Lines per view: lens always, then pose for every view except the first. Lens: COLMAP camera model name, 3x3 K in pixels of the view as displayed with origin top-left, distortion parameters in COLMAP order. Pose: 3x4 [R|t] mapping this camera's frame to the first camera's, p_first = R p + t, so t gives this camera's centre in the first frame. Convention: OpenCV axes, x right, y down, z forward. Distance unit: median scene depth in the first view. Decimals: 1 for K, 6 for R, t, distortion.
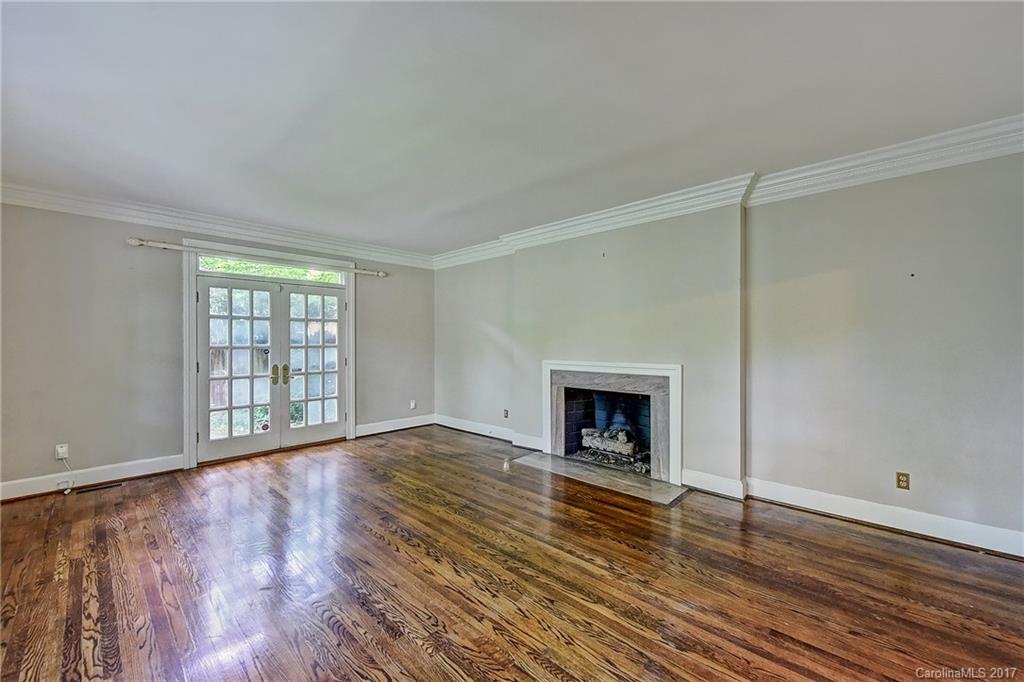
lens RADIAL K [[404.8, 0, 512.4], [0, 404.8, 339.8], [0, 0, 1]] dist [0.001849, 0.000047]
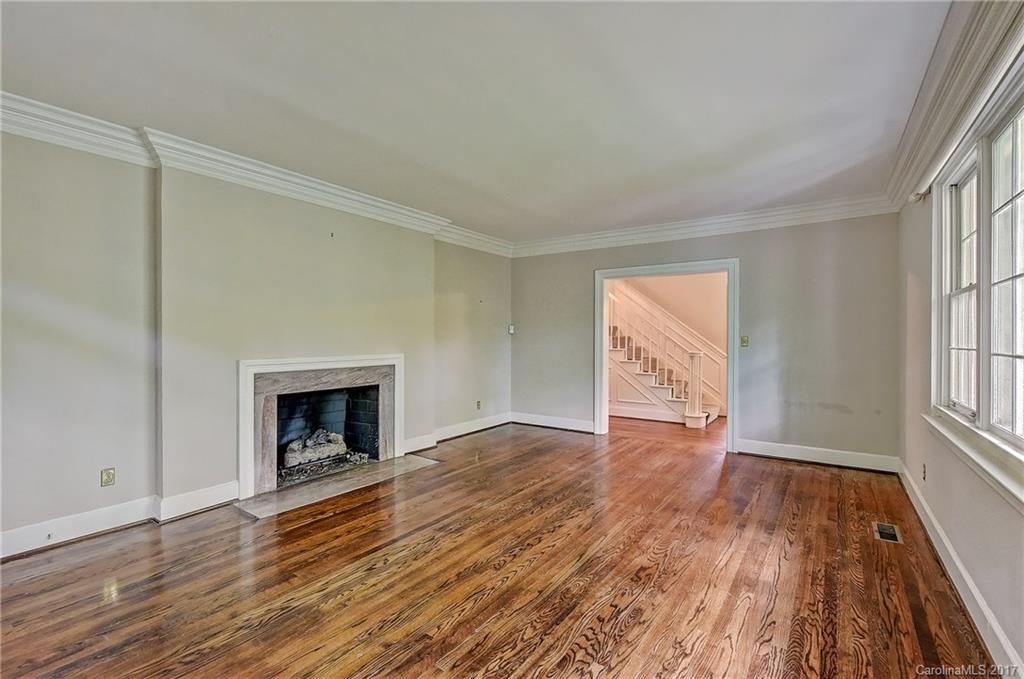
lens RADIAL K [[452.0, 0, 512.7], [0, 452.0, 338.7], [0, 0, 1]] dist [-0.001265, -0.000038]
pose [[-0.136896, -0.004652, 0.990574, -0.881534], [-0.002684, 0.999987, 0.004325, 0.011989], [-0.990582, -0.002067, -0.136907, 0.817118]]
